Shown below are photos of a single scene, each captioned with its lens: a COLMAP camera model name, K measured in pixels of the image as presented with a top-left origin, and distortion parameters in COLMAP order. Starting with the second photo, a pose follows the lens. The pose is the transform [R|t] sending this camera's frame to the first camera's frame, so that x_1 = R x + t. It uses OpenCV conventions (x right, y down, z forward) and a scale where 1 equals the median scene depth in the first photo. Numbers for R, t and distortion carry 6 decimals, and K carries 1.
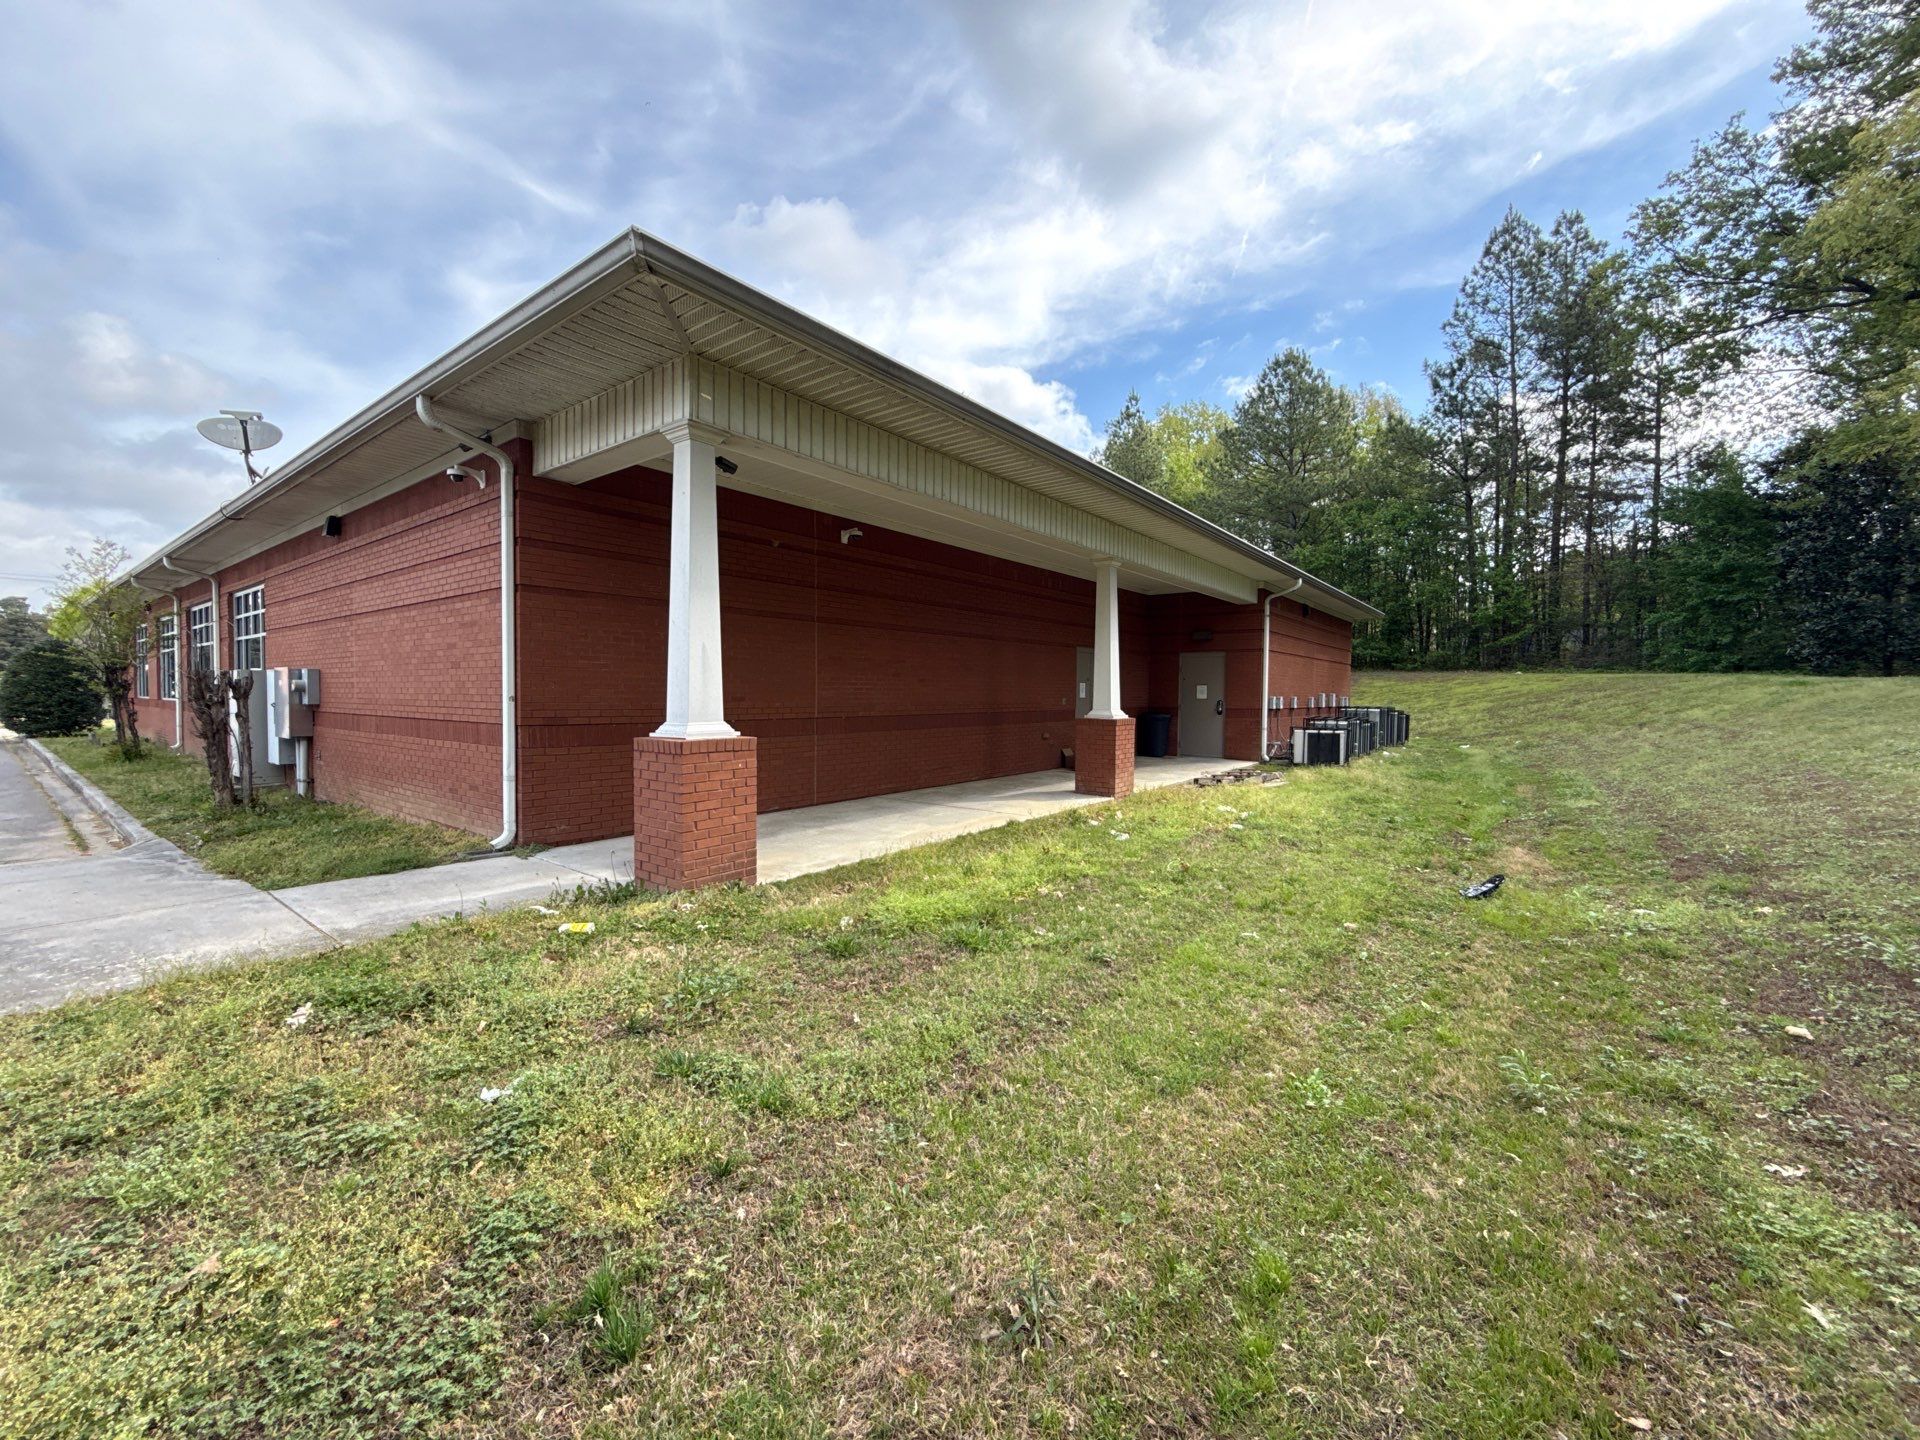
lens RADIAL K [[768.2, 0, 962.6], [0, 768.2, 713.2], [0, 0, 1]] dist [-0.008932, -0.000128]
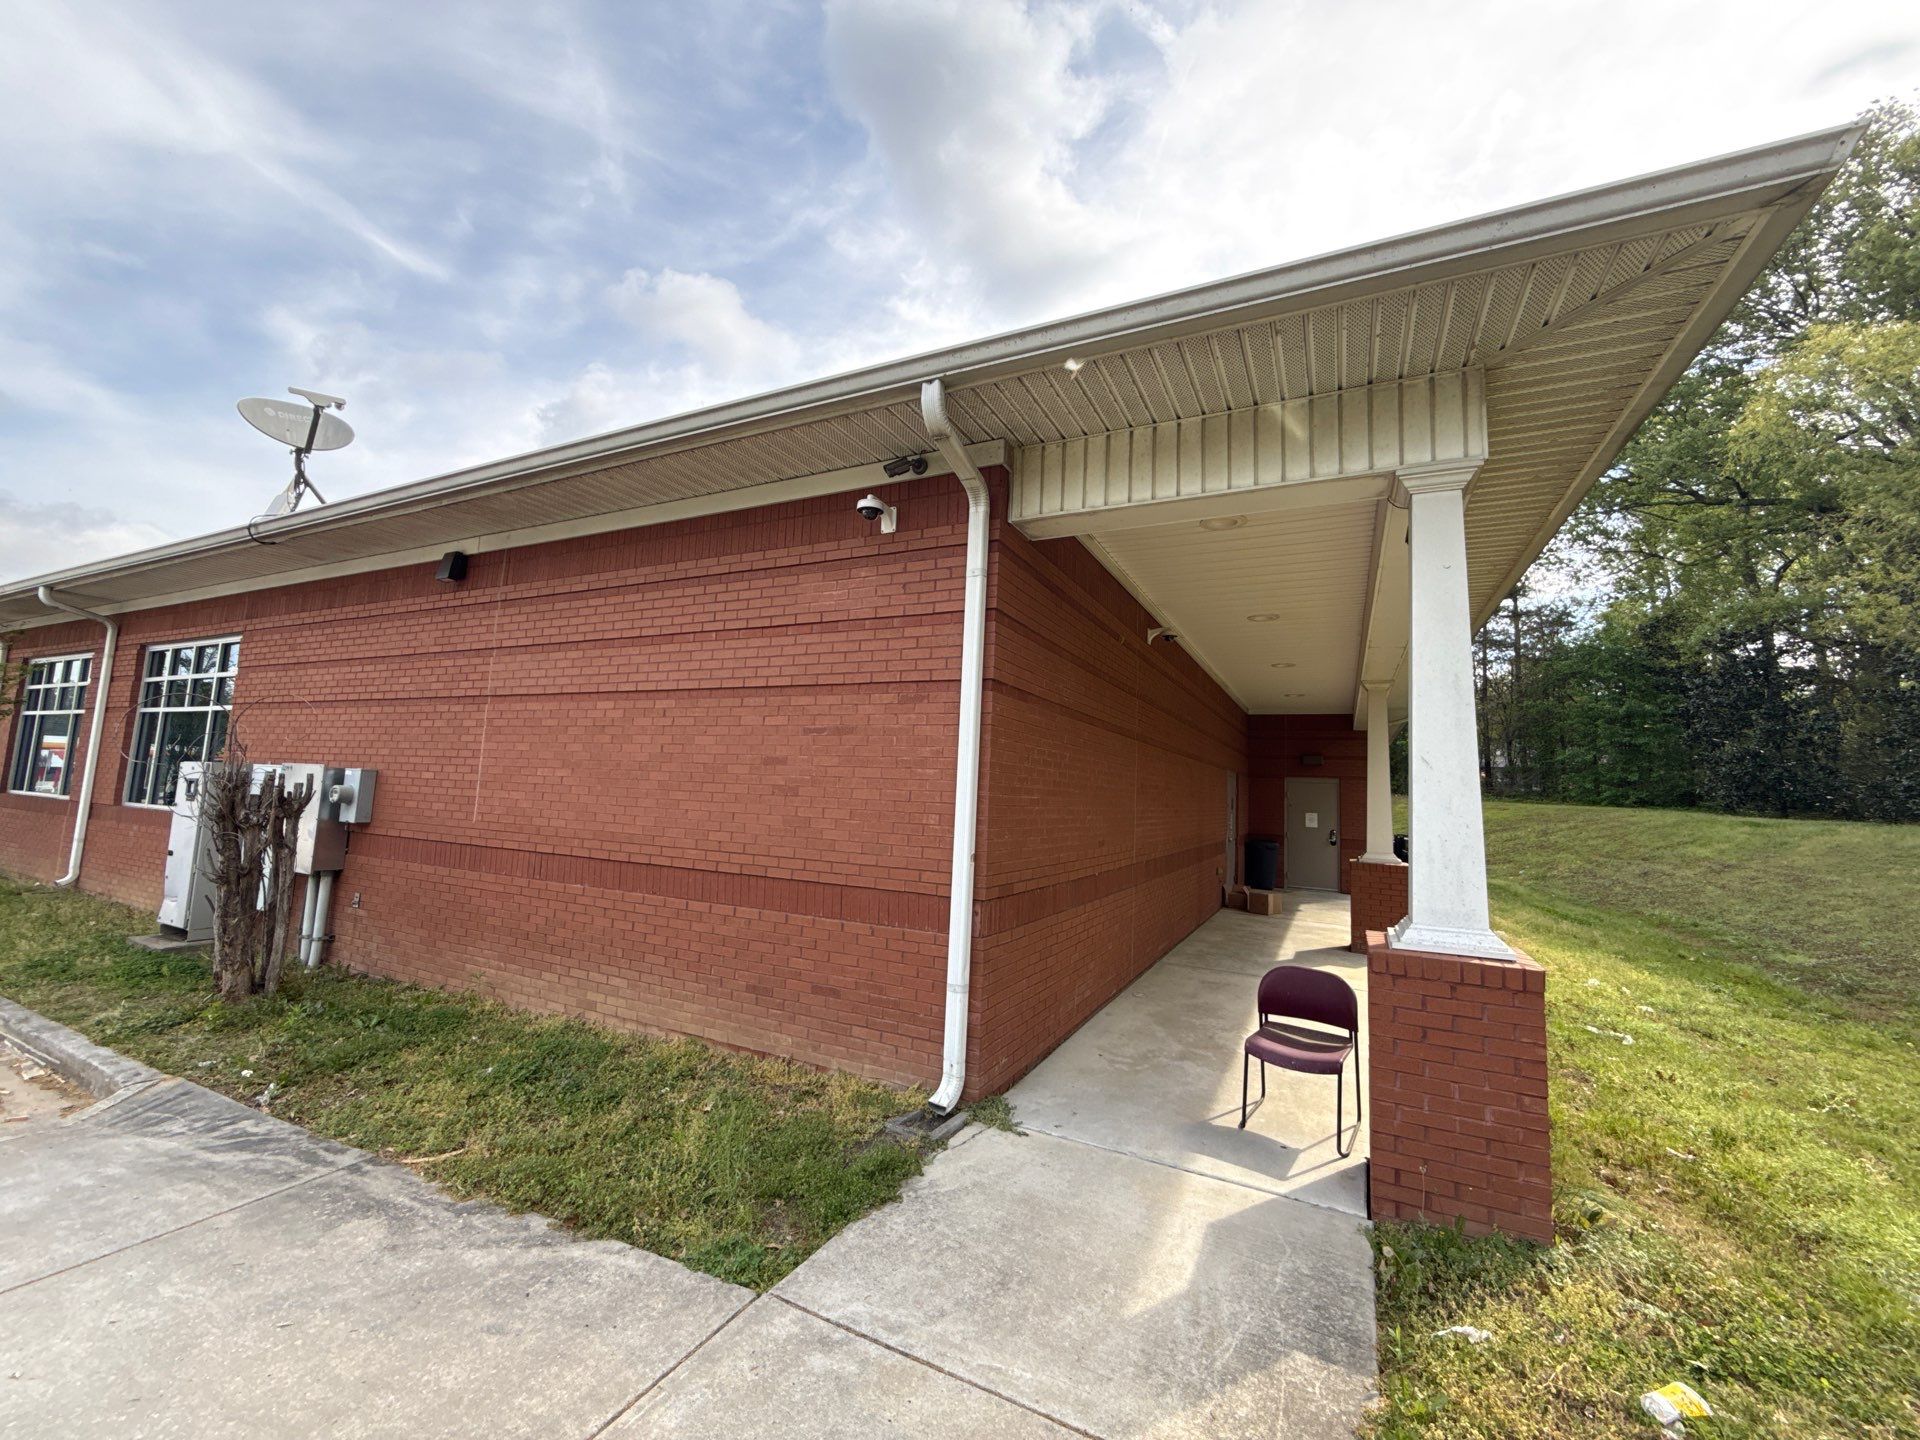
lens RADIAL K [[768.2, 0, 957.0], [0, 768.2, 716.8], [0, 0, 1]] dist [-0.008932, -0.000128]
pose [[0.980472, 0.055283, 0.188730, -0.490102], [-0.031891, 0.991668, -0.124806, -0.036788], [-0.194057, 0.116350, 0.974066, 0.252307]]
